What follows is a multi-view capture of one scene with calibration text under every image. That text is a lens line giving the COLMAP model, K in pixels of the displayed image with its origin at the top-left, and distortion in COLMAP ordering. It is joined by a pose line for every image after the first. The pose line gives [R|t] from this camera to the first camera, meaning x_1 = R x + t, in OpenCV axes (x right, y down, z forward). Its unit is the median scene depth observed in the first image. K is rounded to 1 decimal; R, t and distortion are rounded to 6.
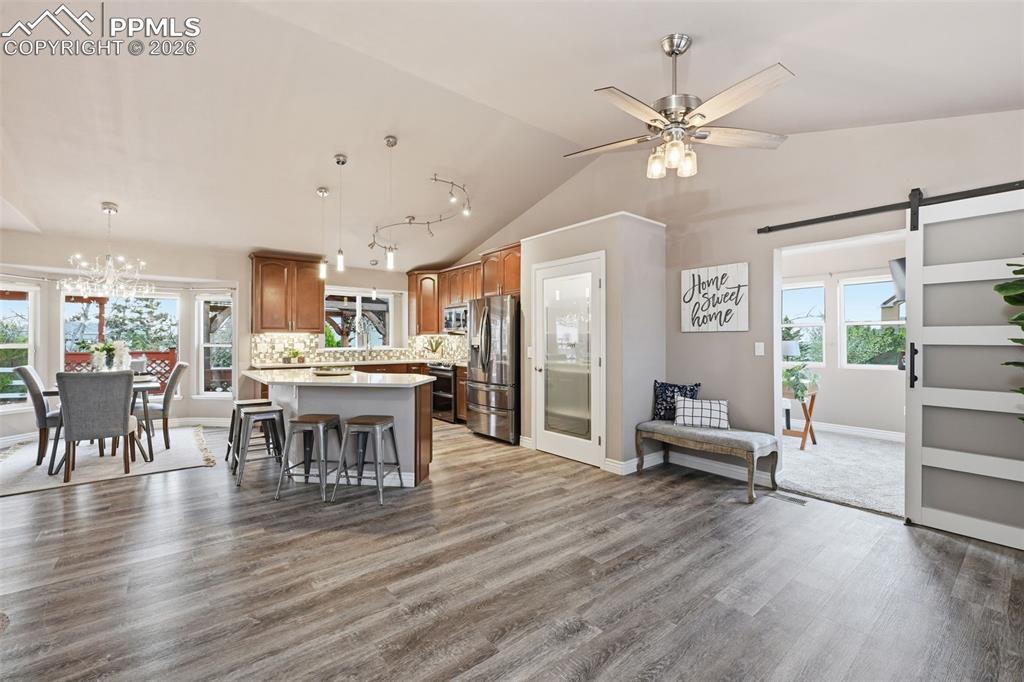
lens RADIAL K [[427.2, 0, 511.0], [0, 427.2, 340.5], [0, 0, 1]] dist [0.002938, -0.000258]
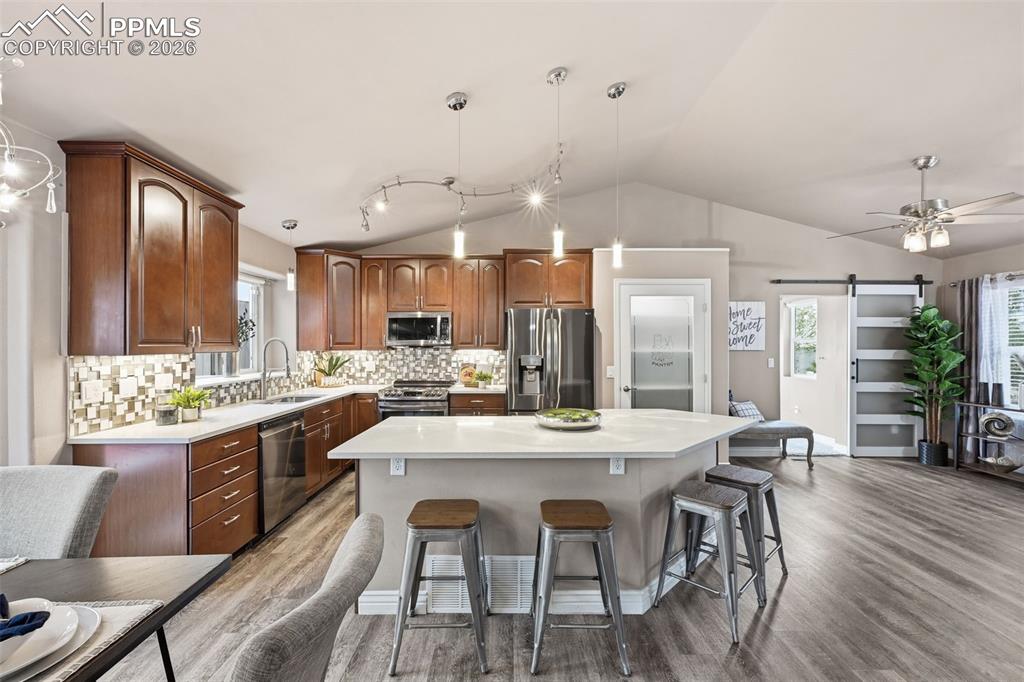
lens RADIAL K [[427.2, 0, 513.0], [0, 427.2, 345.6], [0, 0, 1]] dist [0.002938, -0.000258]
pose [[0.622744, -0.001917, 0.782424, -0.874886], [0.001177, 0.999998, 0.001514, -0.033068], [-0.782425, -0.000022, 0.622745, 0.625296]]
